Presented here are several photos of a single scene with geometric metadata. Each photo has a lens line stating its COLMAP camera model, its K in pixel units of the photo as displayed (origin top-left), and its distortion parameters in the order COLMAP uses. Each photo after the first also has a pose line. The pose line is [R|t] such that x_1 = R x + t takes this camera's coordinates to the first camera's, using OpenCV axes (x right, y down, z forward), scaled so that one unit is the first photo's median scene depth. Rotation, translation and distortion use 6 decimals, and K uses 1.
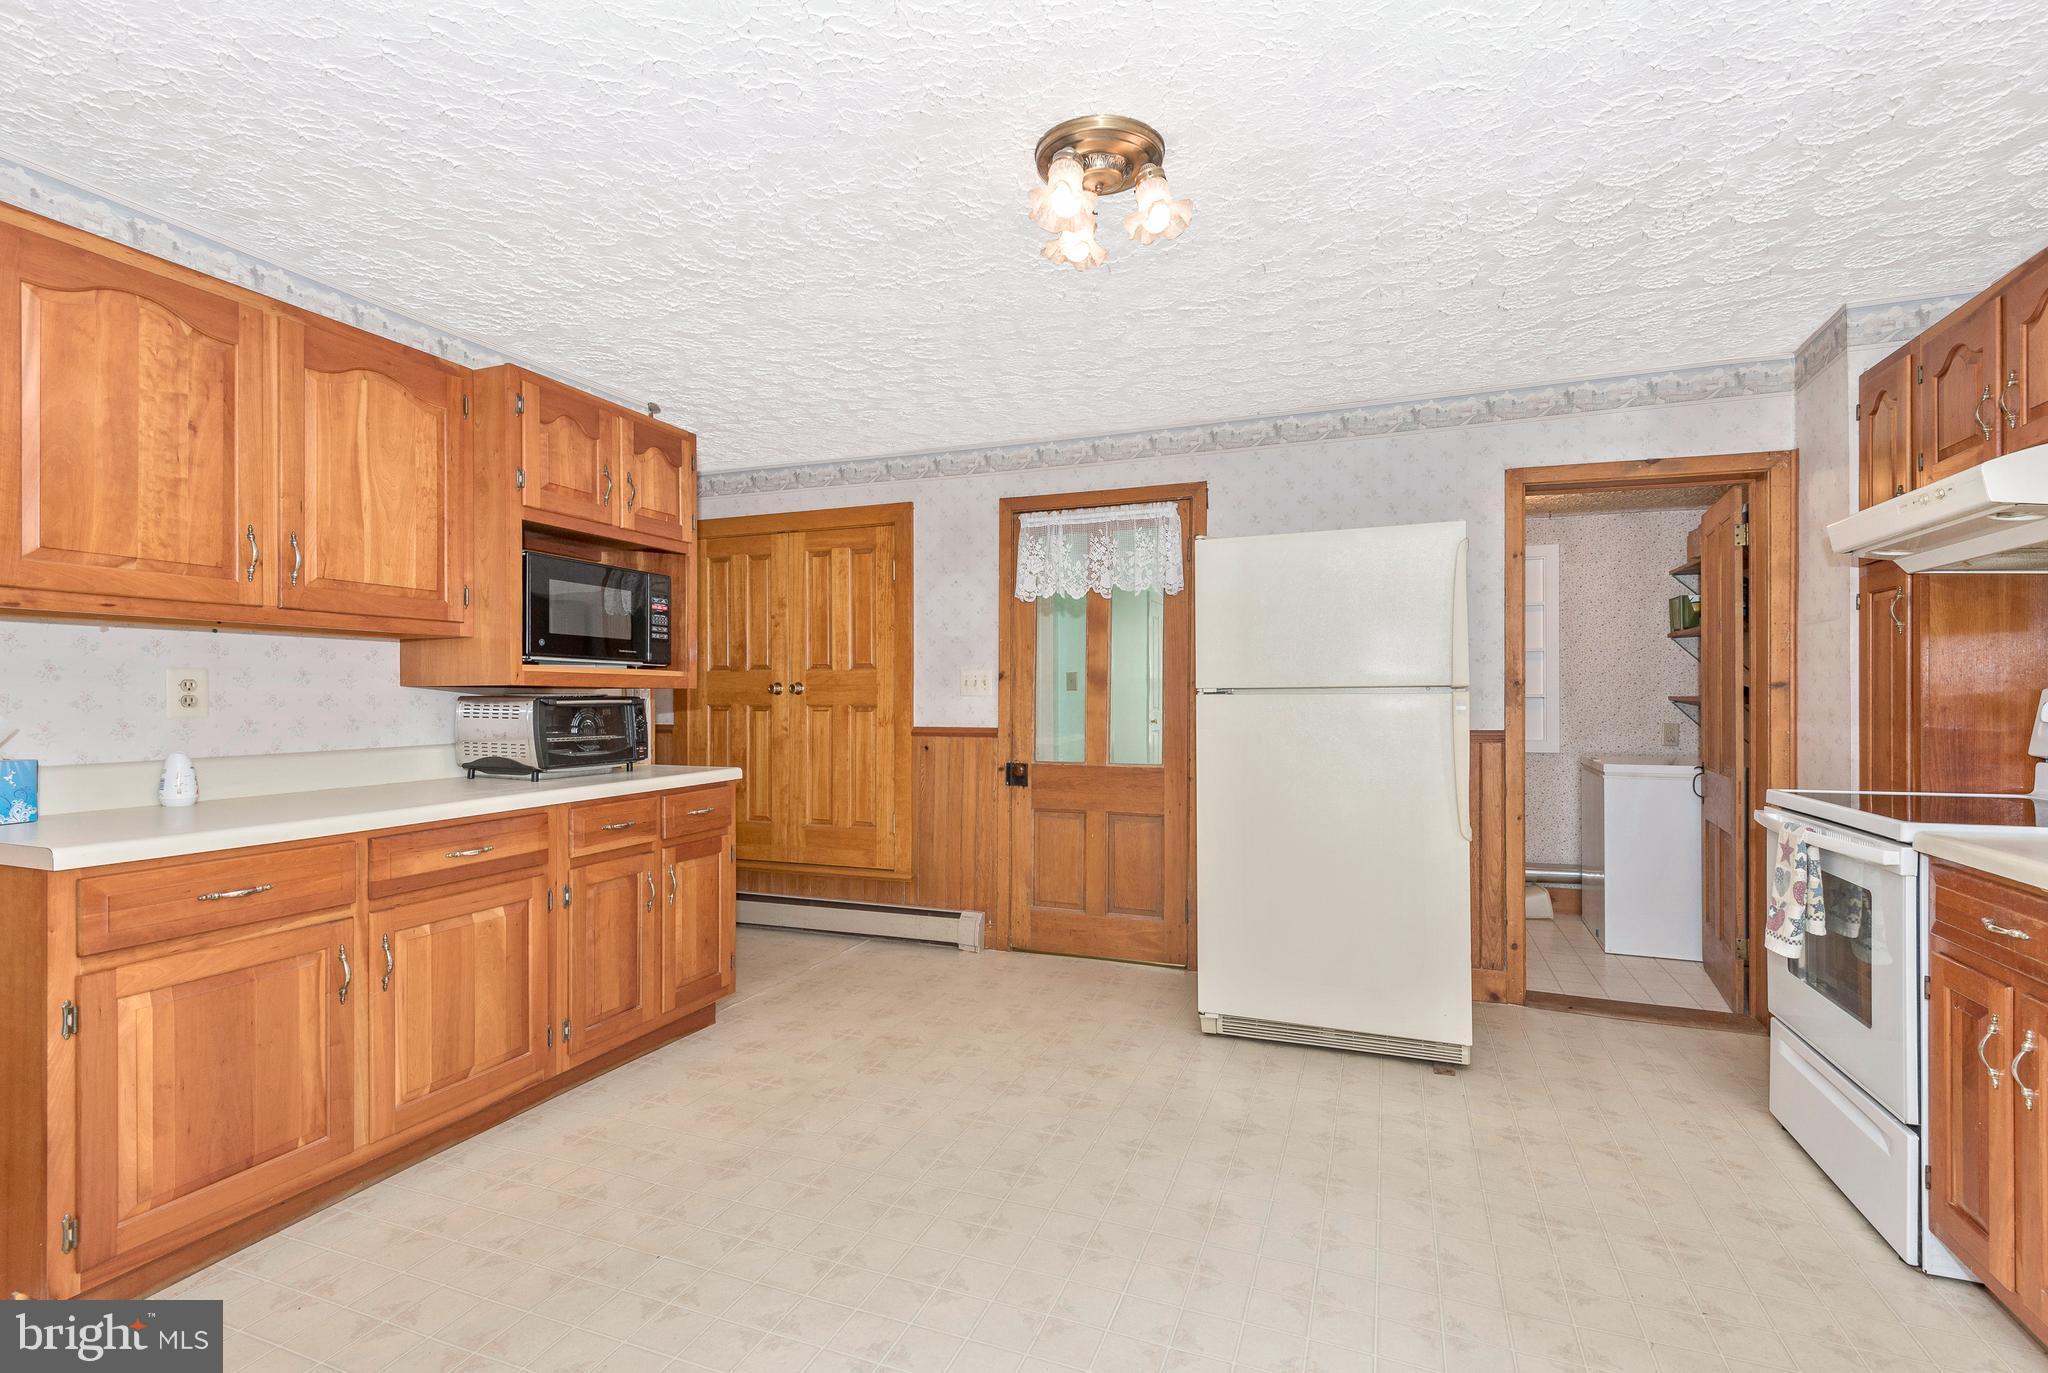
lens RADIAL K [[927.2, 0, 1025.1], [0, 927.2, 692.4], [0, 0, 1]] dist [0.055202, -0.035111]
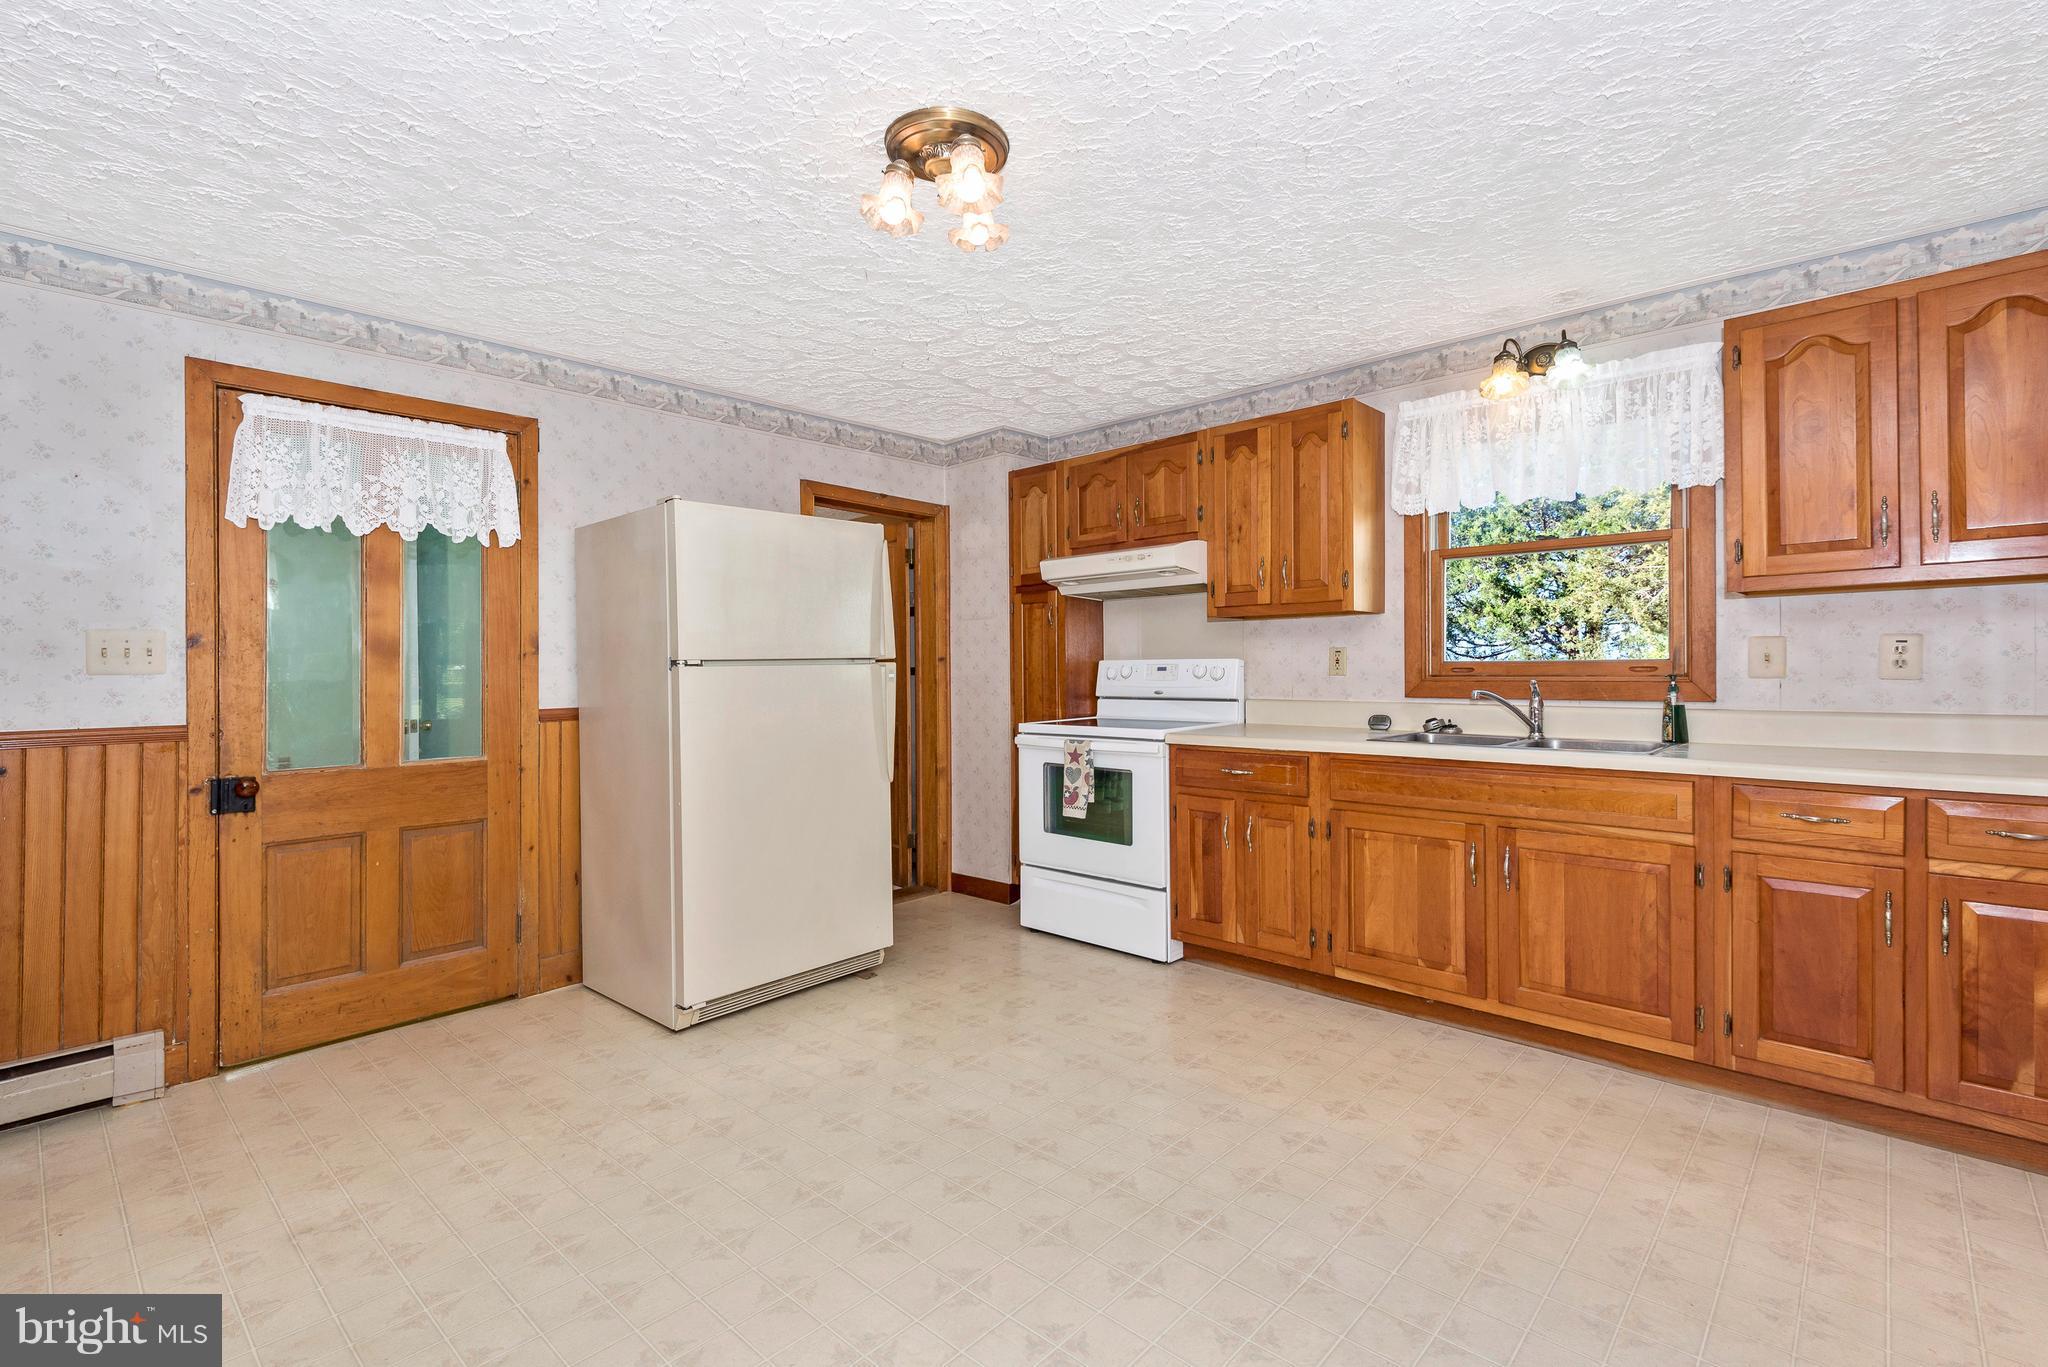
lens RADIAL K [[917.7, 0, 1020.2], [0, 917.7, 669.6], [0, 0, 1]] dist [-0.000991, -0.000735]
pose [[0.372056, -0.006100, 0.928190, -0.440885], [0.008102, 0.999962, 0.003324, 0.004227], [-0.928175, 0.006284, 0.372091, 0.287276]]
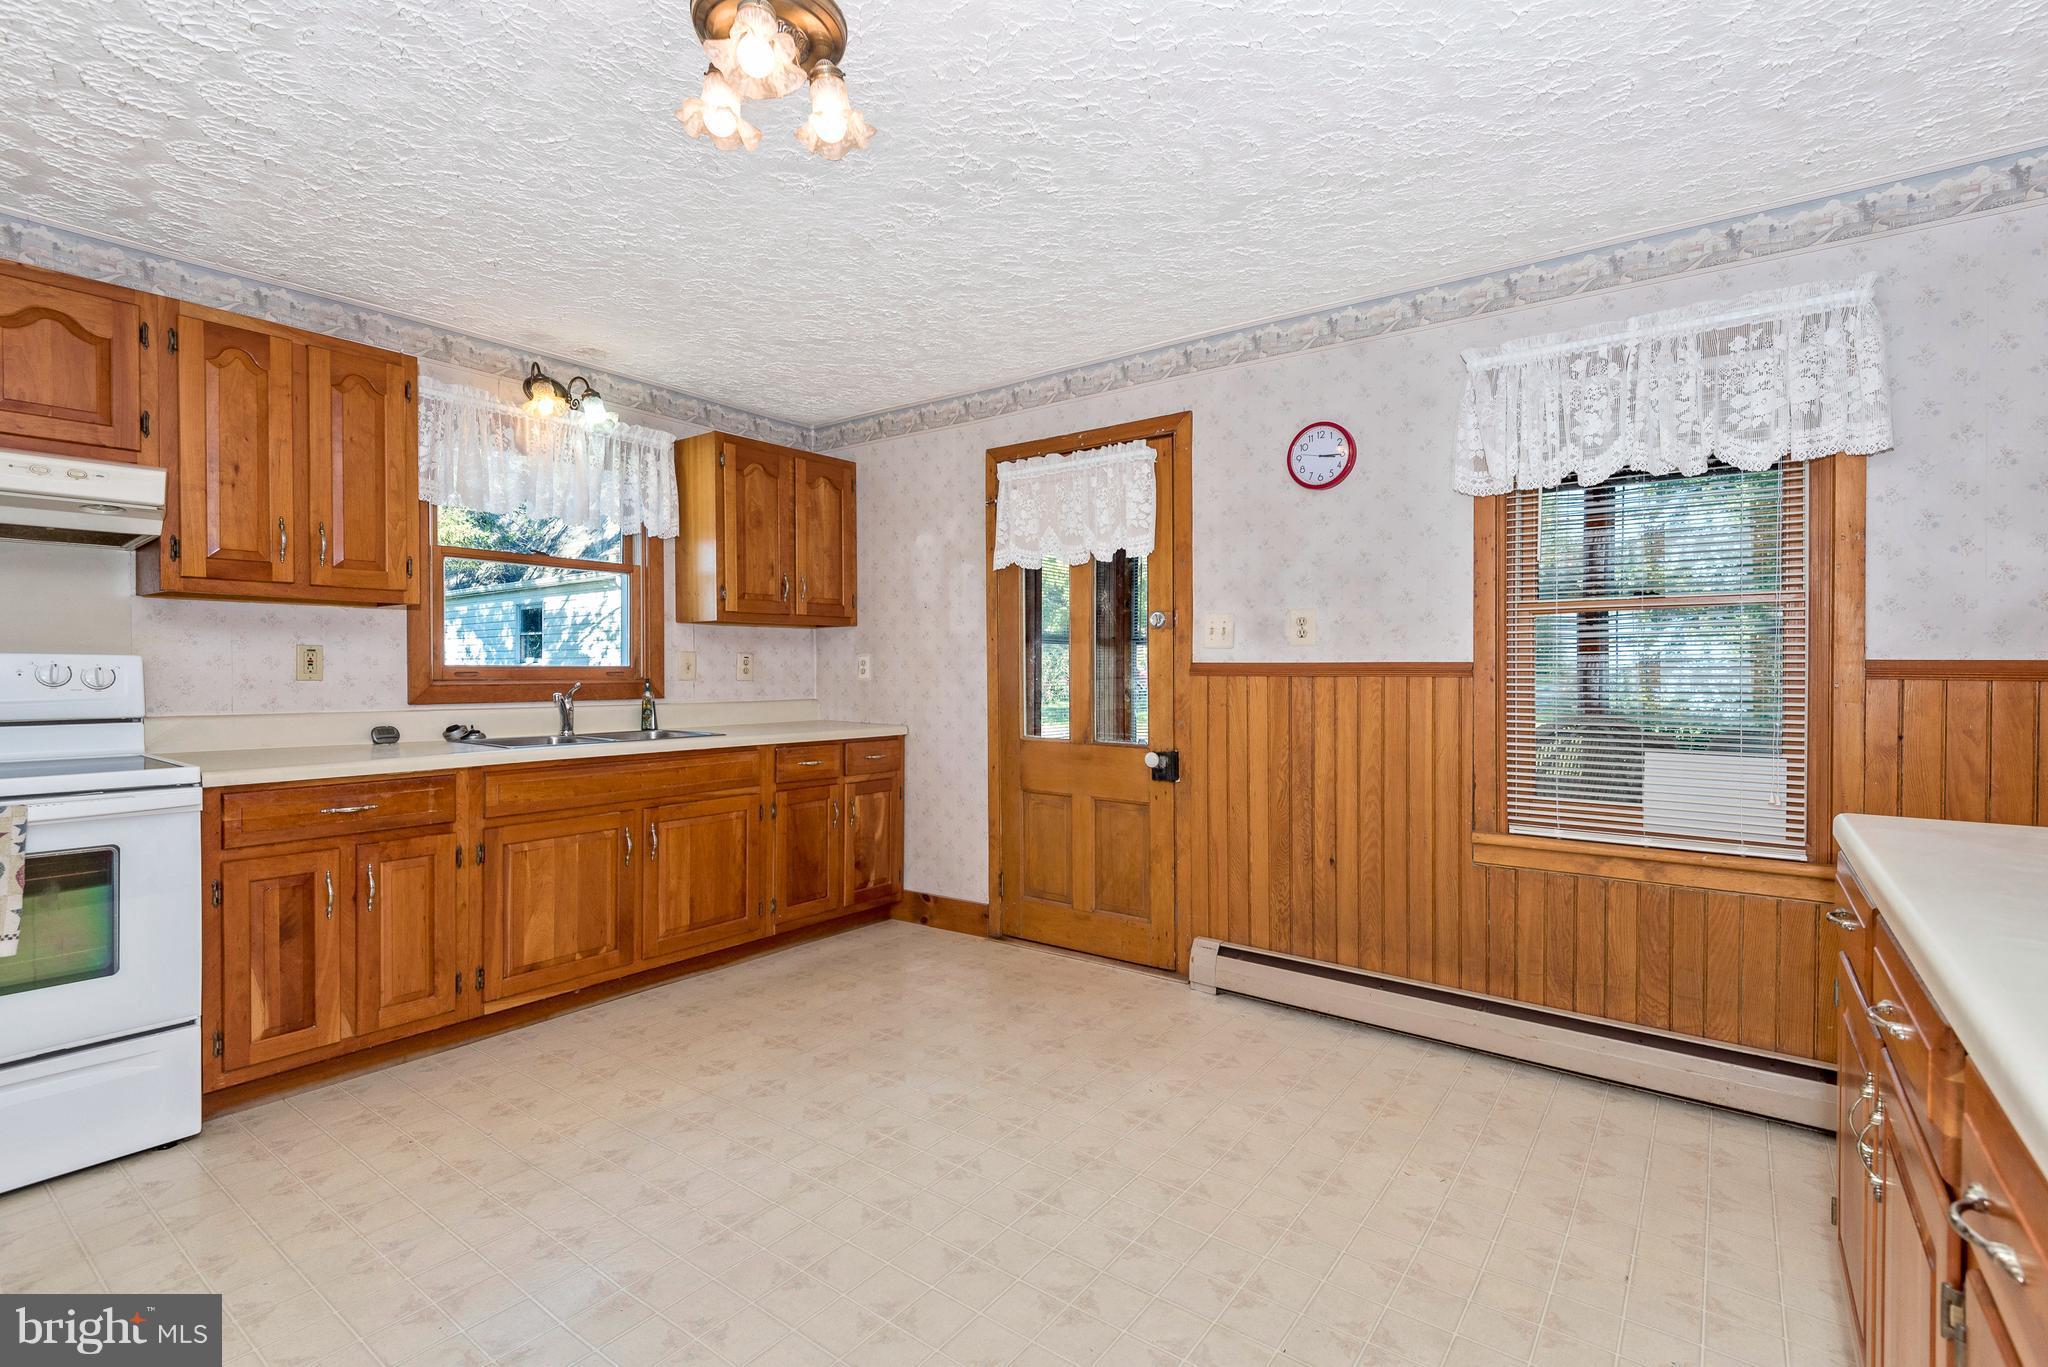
lens RADIAL K [[919.1, 0, 1024.0], [0, 919.1, 683.5], [0, 0, 1]] dist [0.000342, -0.000297]
pose [[-0.962050, -0.008069, 0.272755, -0.200983], [-0.004362, 0.999890, 0.014194, 0.005247], [-0.272839, 0.012465, -0.961979, 0.900846]]
